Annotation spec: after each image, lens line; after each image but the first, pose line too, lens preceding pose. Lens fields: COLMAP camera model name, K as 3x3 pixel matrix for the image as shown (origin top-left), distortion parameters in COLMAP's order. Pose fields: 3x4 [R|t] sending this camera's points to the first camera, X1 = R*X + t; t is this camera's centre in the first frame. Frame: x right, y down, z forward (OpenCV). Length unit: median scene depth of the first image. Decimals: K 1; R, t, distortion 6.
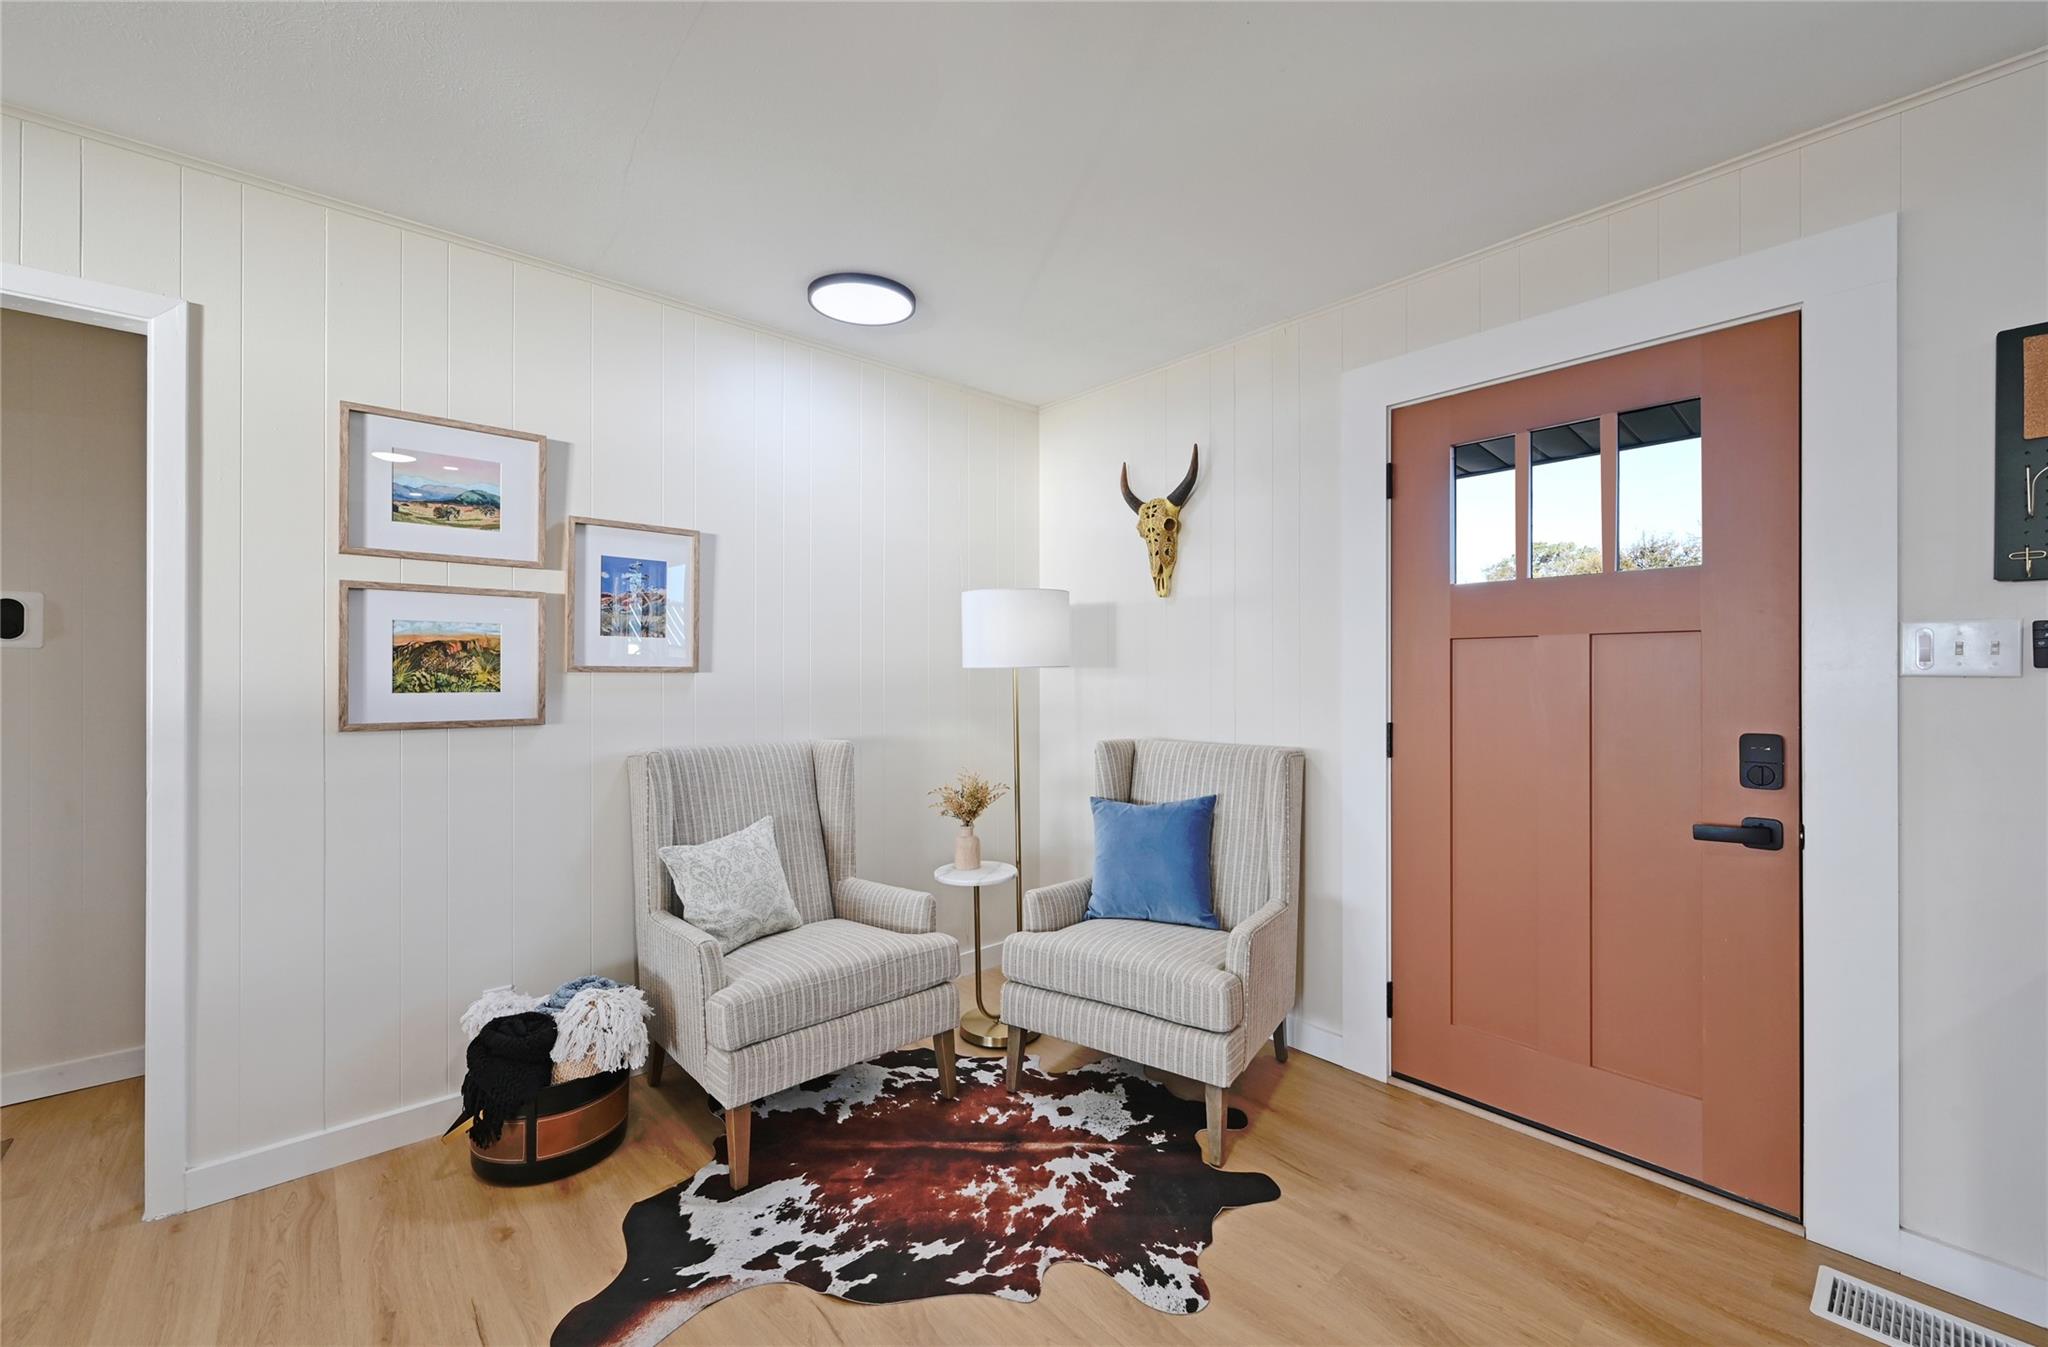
lens RADIAL K [[820.4, 0, 1041.9], [0, 820.4, 678.6], [0, 0, 1]] dist [-0.001830, -0.000214]
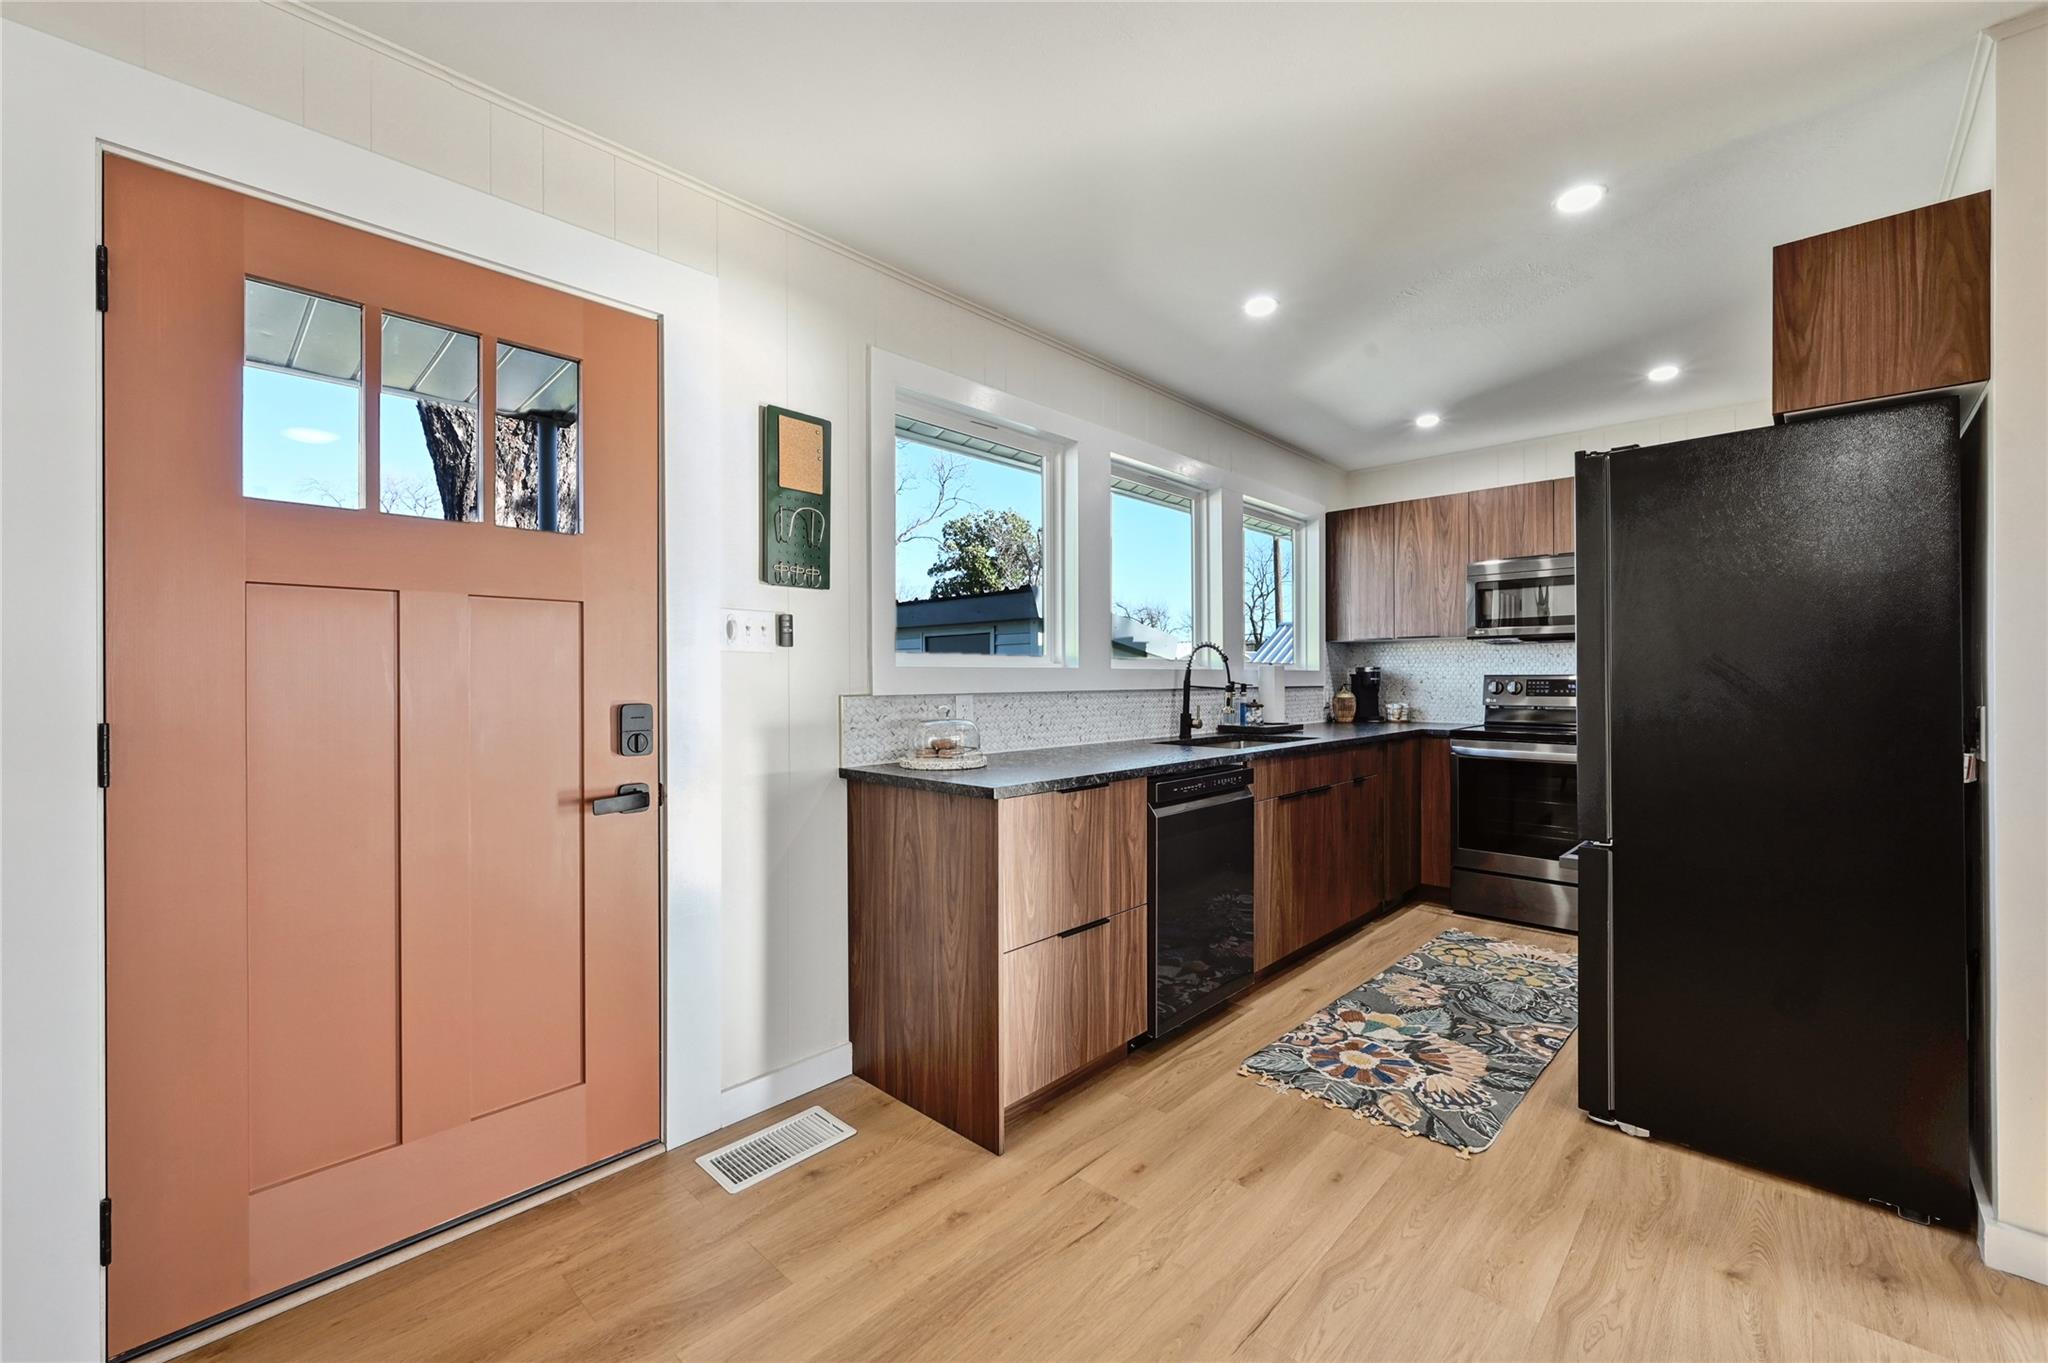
lens RADIAL K [[823.8, 0, 1026.0], [0, 823.8, 676.8], [0, 0, 1]] dist [-0.001198, -0.000045]
pose [[-0.078110, -0.001123, 0.996944, -0.179448], [0.006928, 0.999975, 0.001670, 0.028485], [-0.996921, 0.007037, -0.078100, 0.466928]]
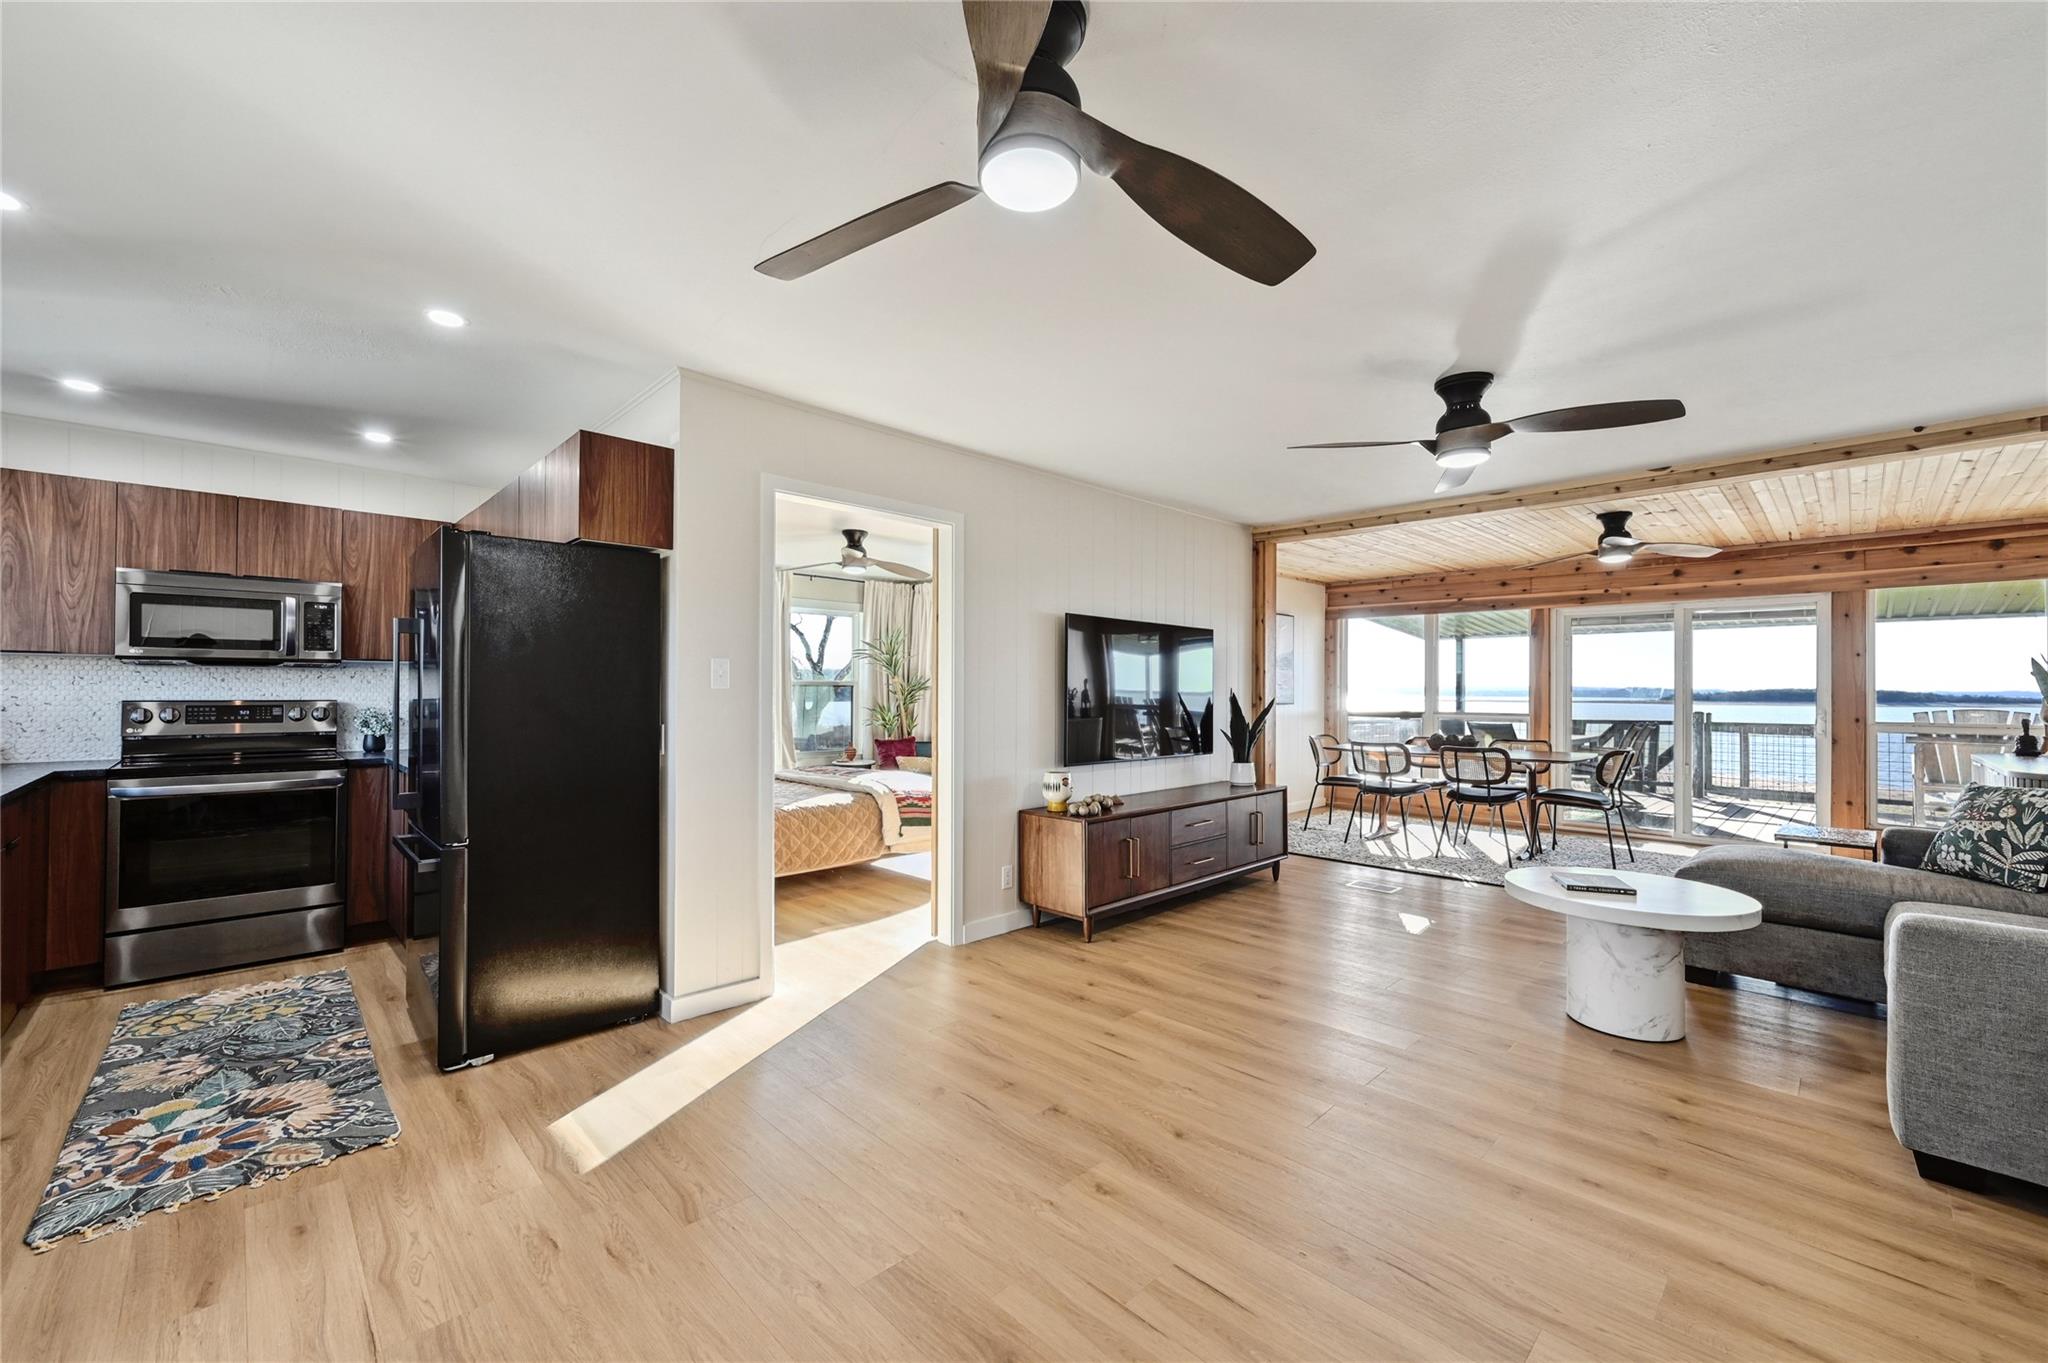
lens RADIAL K [[816.8, 0, 1024.0], [0, 816.8, 681.5], [0, 0, 1]] dist [-0.000454, 0.000285]
pose [[-0.999239, -0.006690, -0.038426, -0.053434], [-0.006356, 0.999941, -0.008785, -0.000715], [0.038483, -0.008534, -0.999223, 0.929716]]
